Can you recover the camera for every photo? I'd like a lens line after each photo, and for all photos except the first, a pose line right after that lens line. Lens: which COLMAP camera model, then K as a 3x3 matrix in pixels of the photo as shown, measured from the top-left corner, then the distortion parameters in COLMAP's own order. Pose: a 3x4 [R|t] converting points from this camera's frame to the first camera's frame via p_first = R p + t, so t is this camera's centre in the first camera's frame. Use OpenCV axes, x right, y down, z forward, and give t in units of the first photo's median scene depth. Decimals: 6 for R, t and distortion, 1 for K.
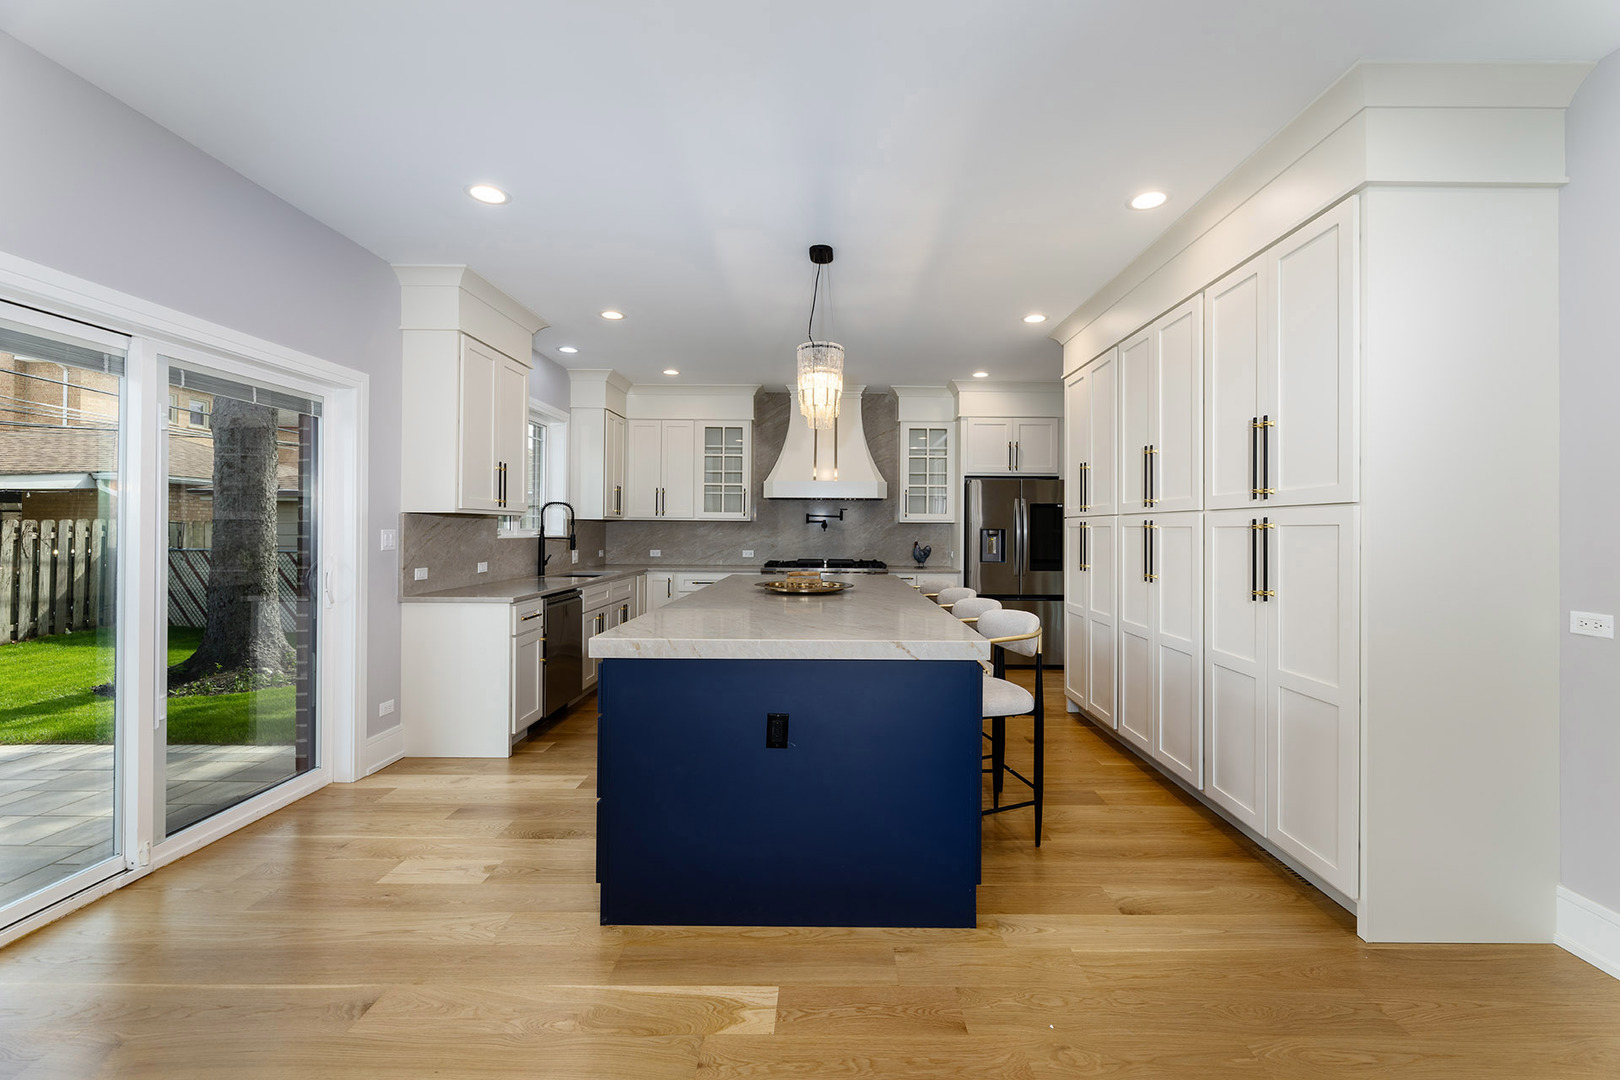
lens RADIAL K [[665.5, 0, 826.6], [0, 665.5, 525.3], [0, 0, 1]] dist [-0.002873, -0.000050]
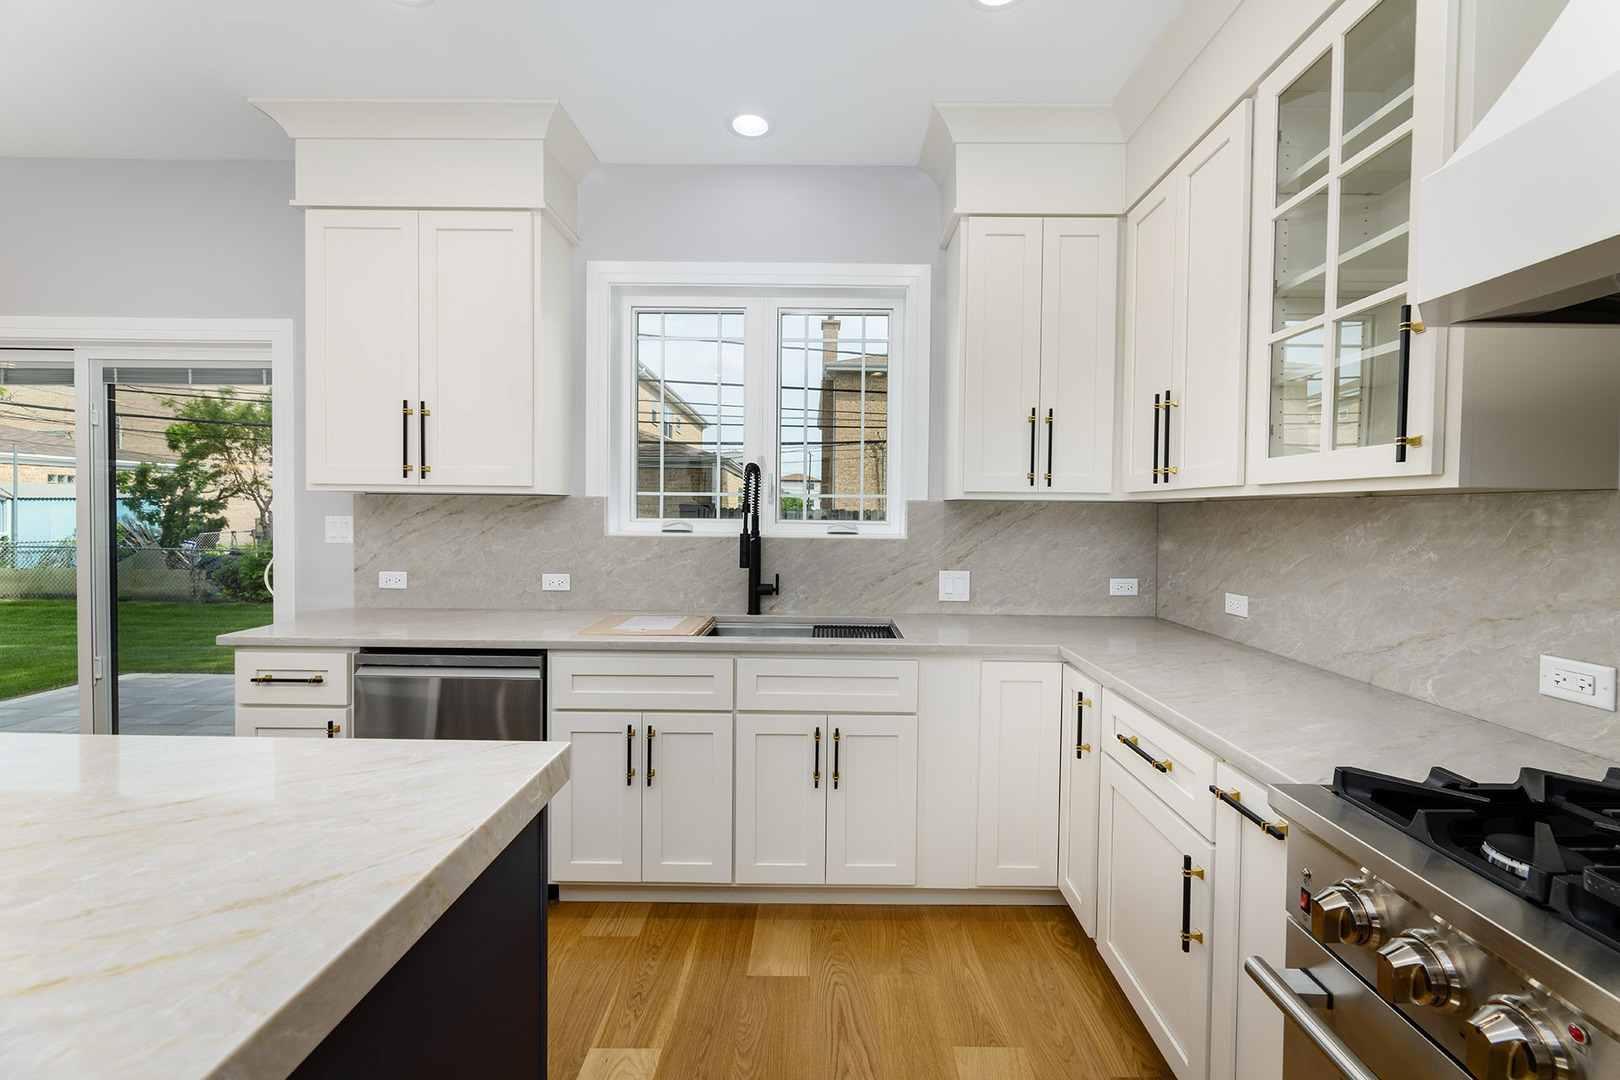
lens RADIAL K [[665.5, 0, 815.0], [0, 665.5, 532.9], [0, 0, 1]] dist [-0.002873, -0.000050]
pose [[0.003712, 0.026706, -0.999636, 0.134807], [-0.005670, 0.999628, 0.026684, 0.002883], [0.999977, 0.005569, 0.003862, 2.126334]]
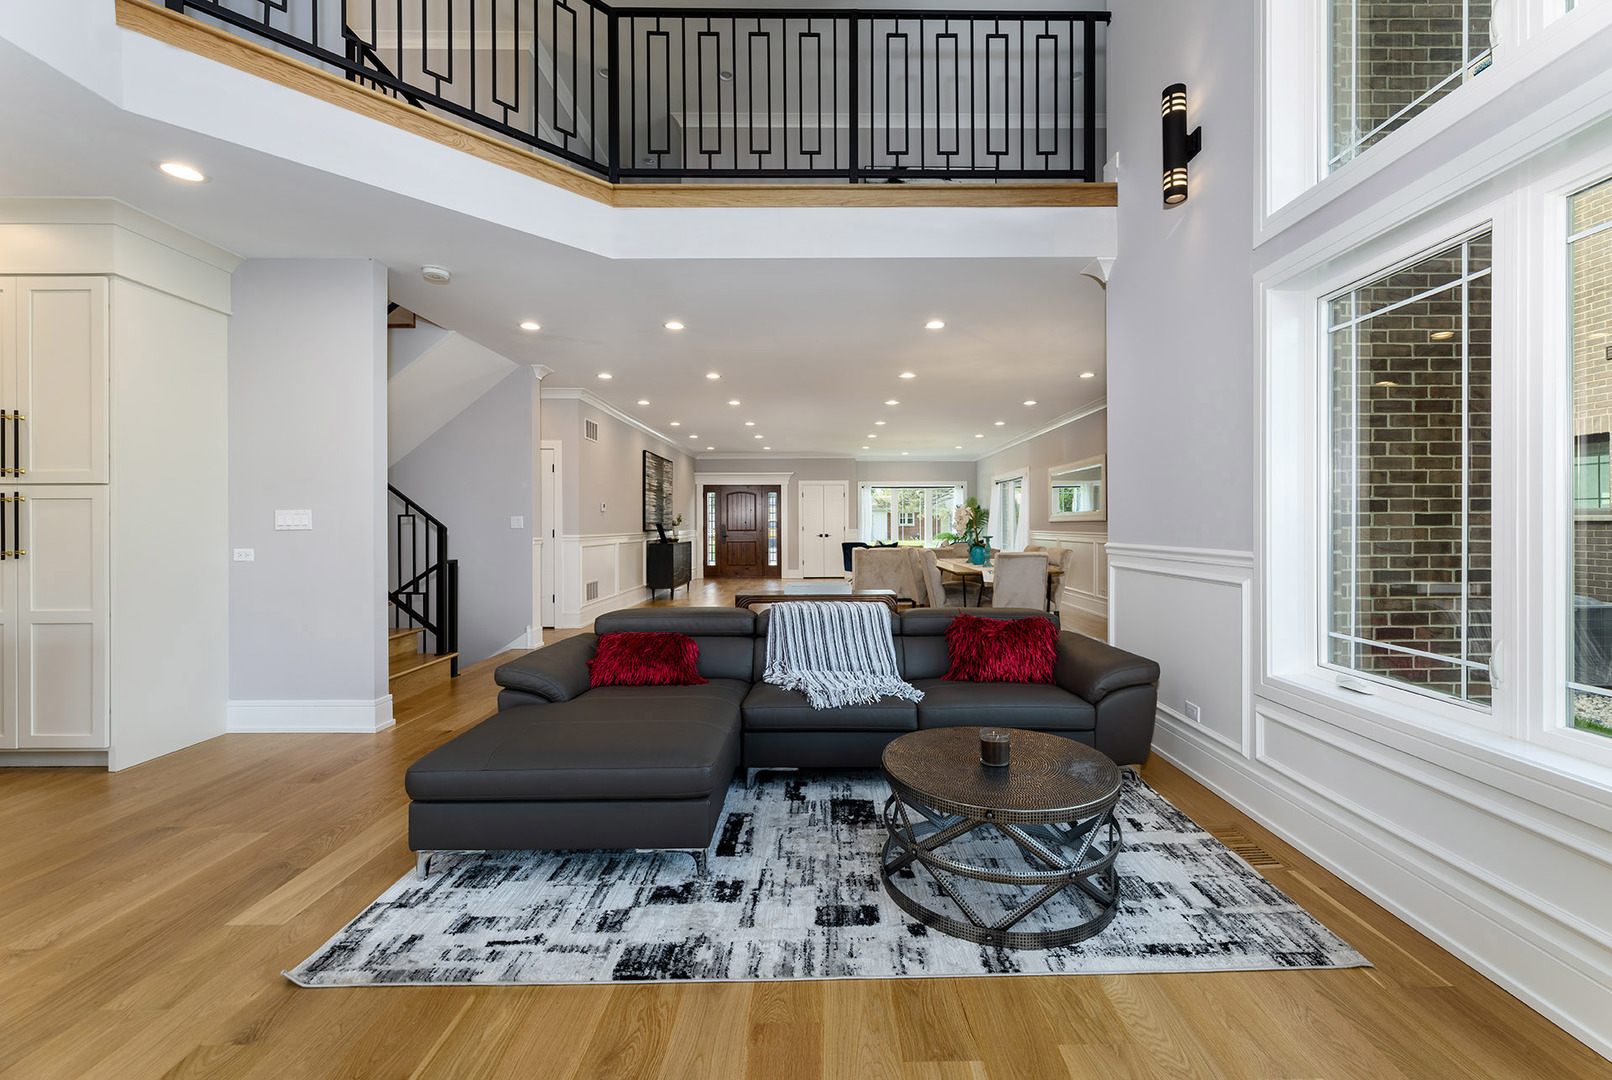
lens RADIAL K [[662.2, 0, 823.4], [0, 662.2, 521.4], [0, 0, 1]] dist [-0.002873, -0.000050]
pose [[-0.006308, -0.009312, 0.999937, -0.583509], [-0.005867, 0.999940, 0.009275, 0.023081], [-0.999963, -0.005808, -0.006362, -0.505090]]
